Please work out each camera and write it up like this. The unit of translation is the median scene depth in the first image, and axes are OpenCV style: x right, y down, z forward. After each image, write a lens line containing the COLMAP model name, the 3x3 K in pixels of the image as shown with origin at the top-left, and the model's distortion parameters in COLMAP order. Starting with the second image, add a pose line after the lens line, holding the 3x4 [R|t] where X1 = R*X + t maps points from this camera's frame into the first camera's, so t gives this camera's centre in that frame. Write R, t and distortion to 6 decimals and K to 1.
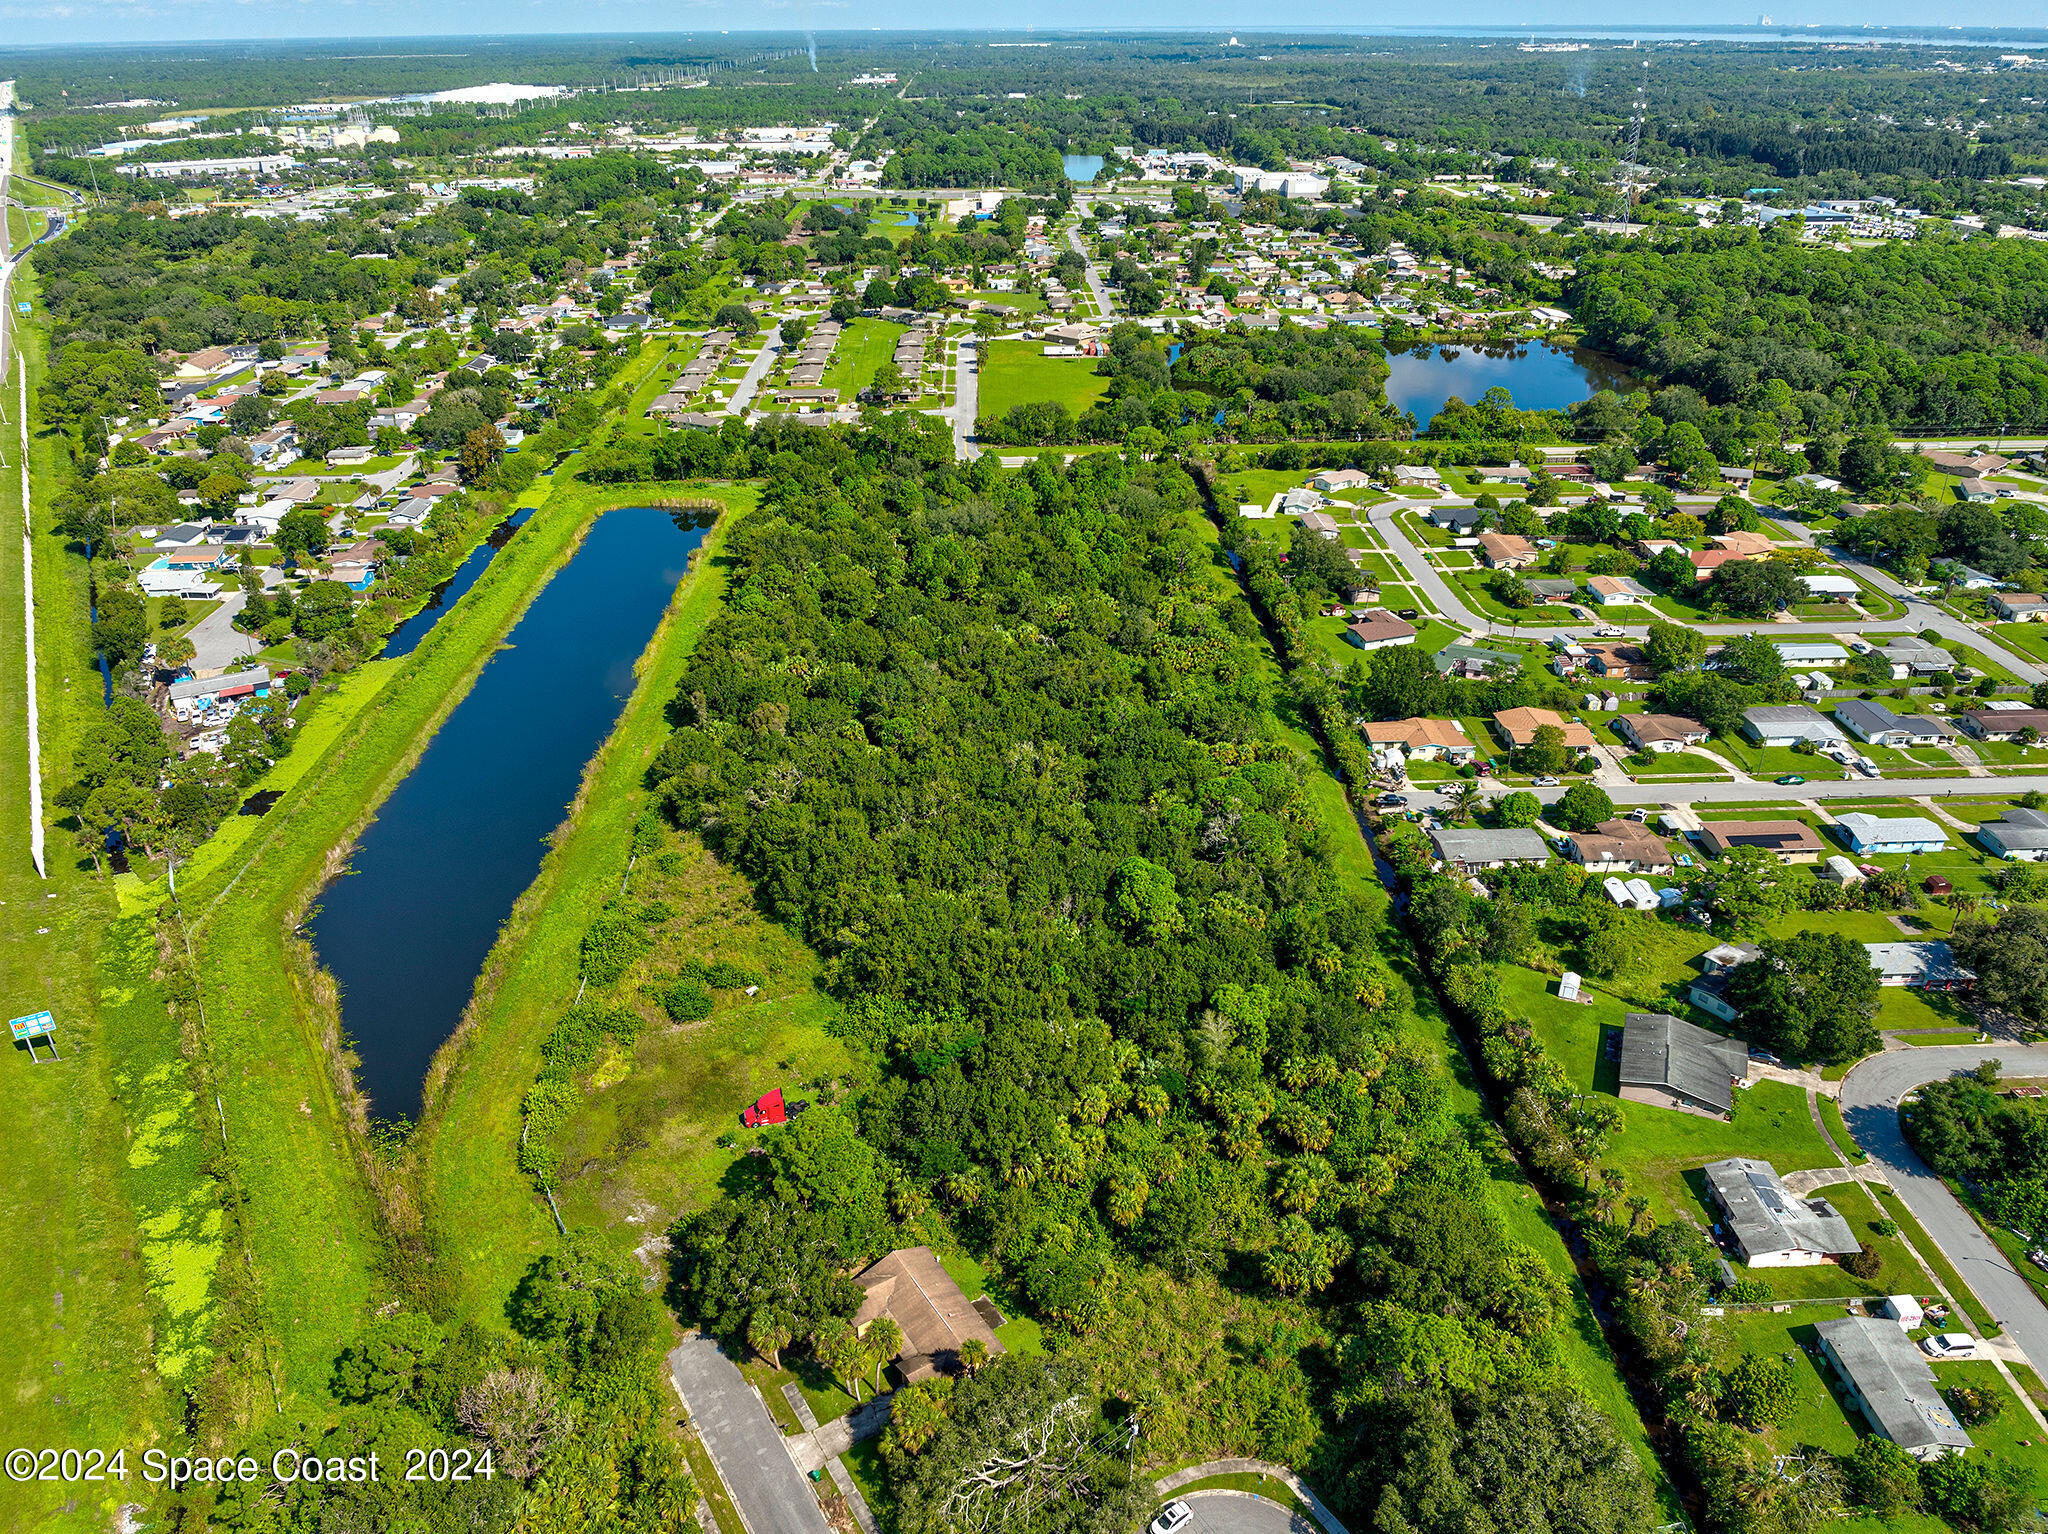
lens RADIAL K [[1452.6, 0, 1024.0], [0, 1452.6, 767.0], [0, 0, 1]] dist [-0.038625, 0.025804]
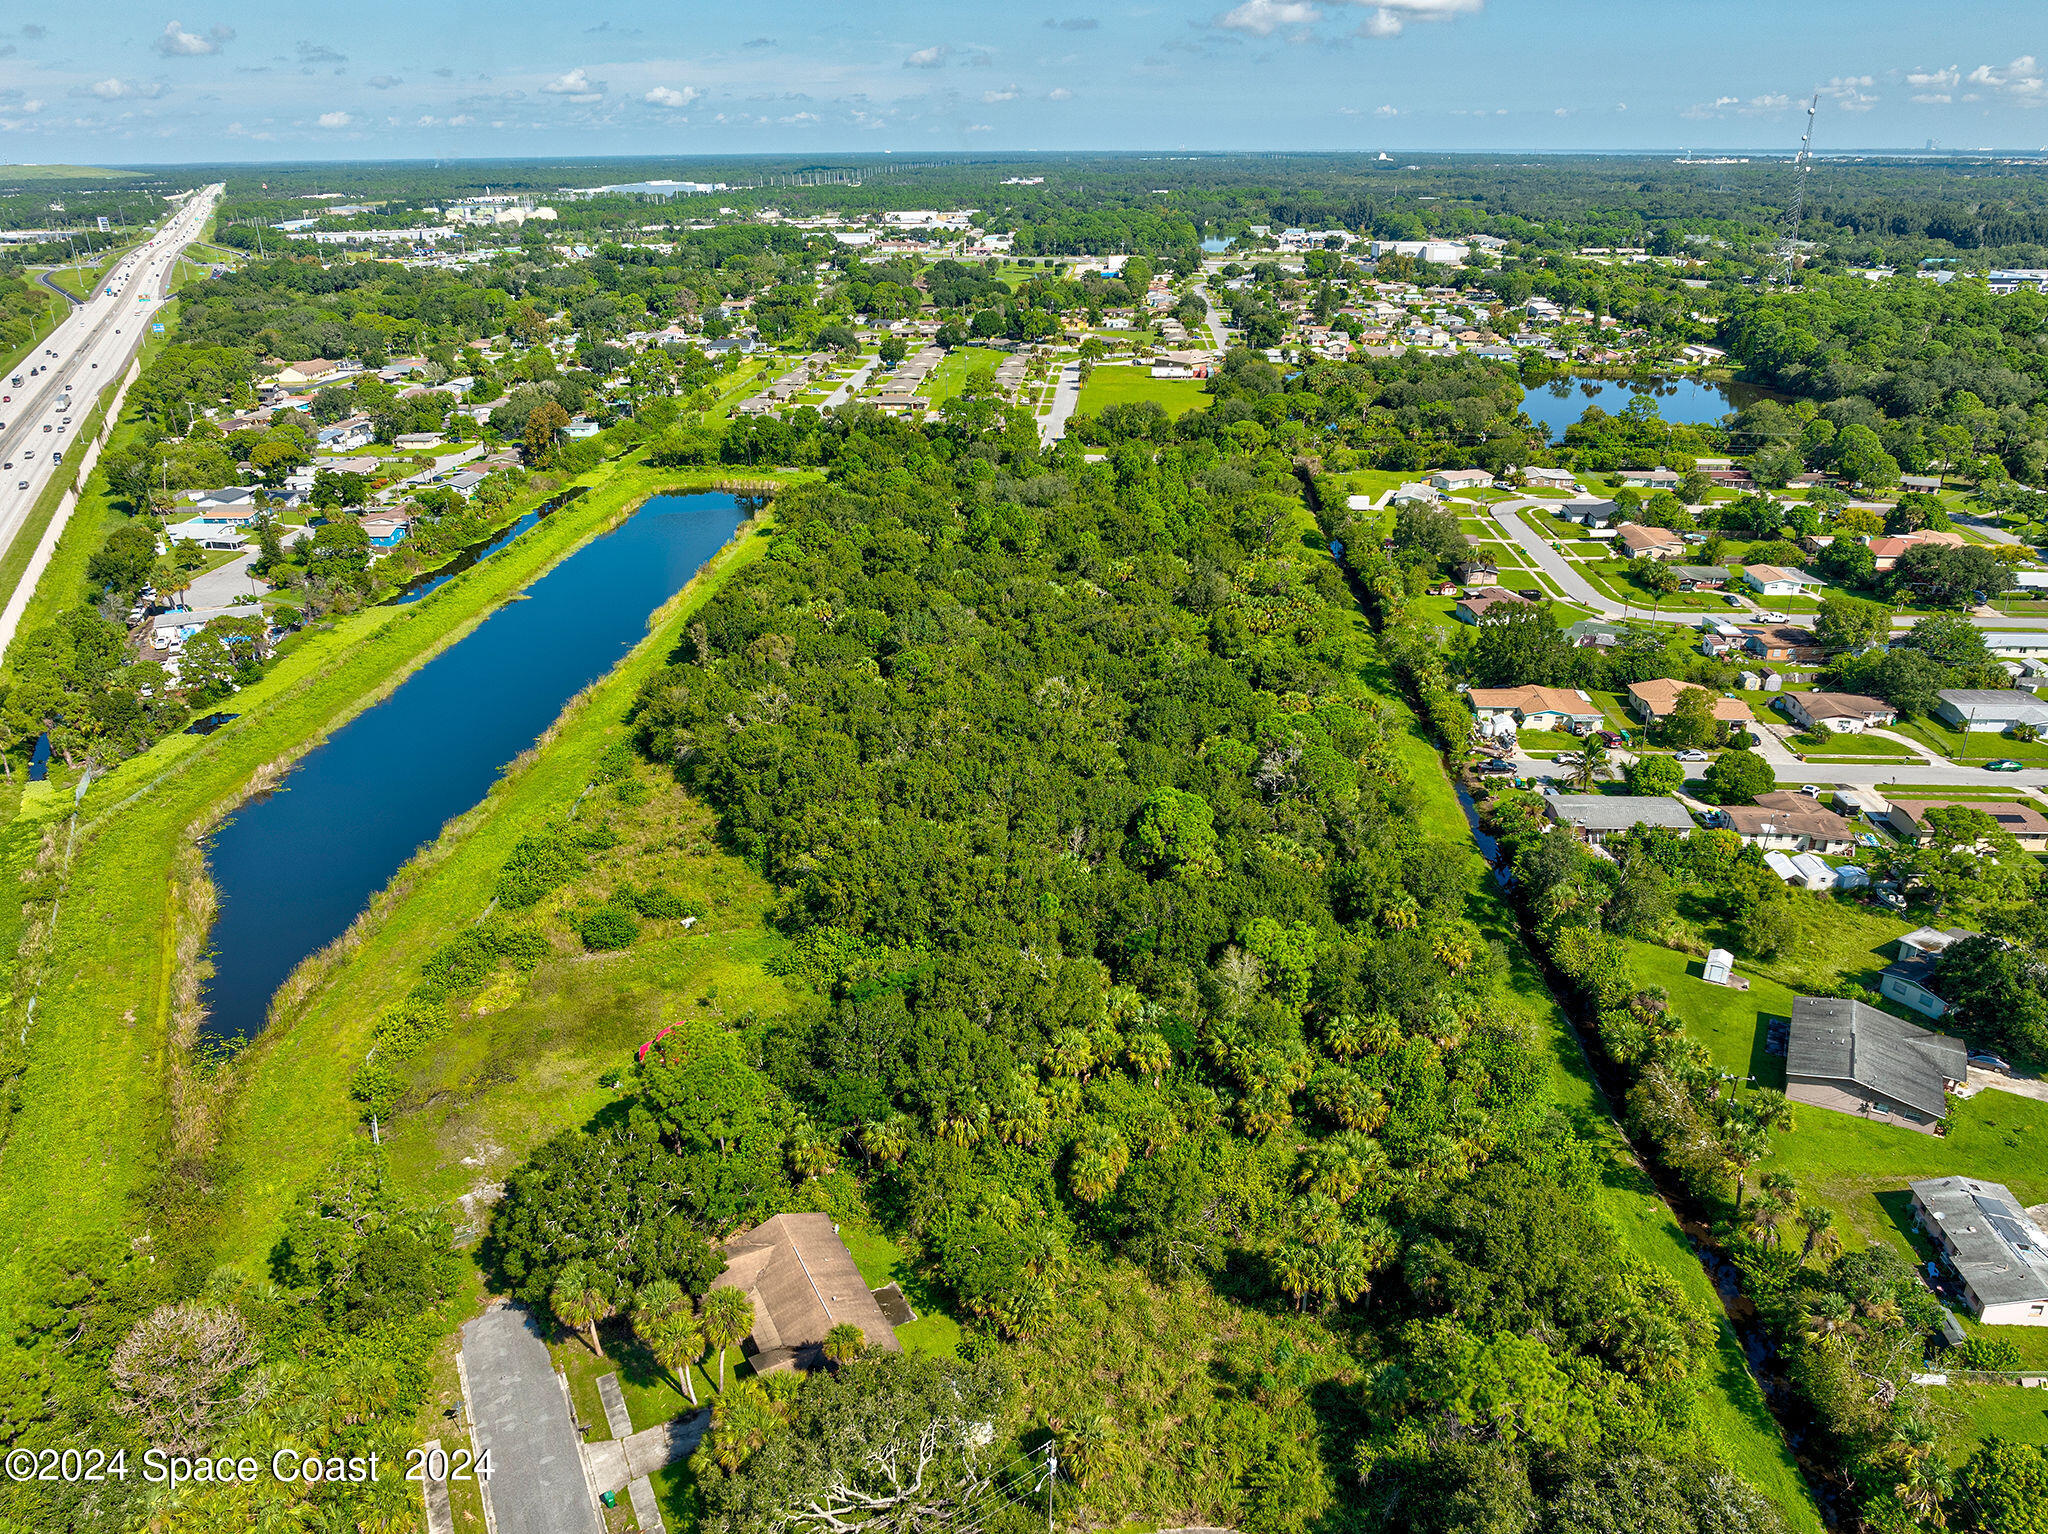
lens RADIAL K [[1452.6, 0, 1024.0], [0, 1452.6, 767.0], [0, 0, 1]] dist [-0.038625, 0.025804]
pose [[0.995178, 0.040035, -0.089543, 0.060177], [-0.046465, 0.996399, -0.070916, 0.096766], [0.086381, 0.074734, 0.993455, 0.160250]]
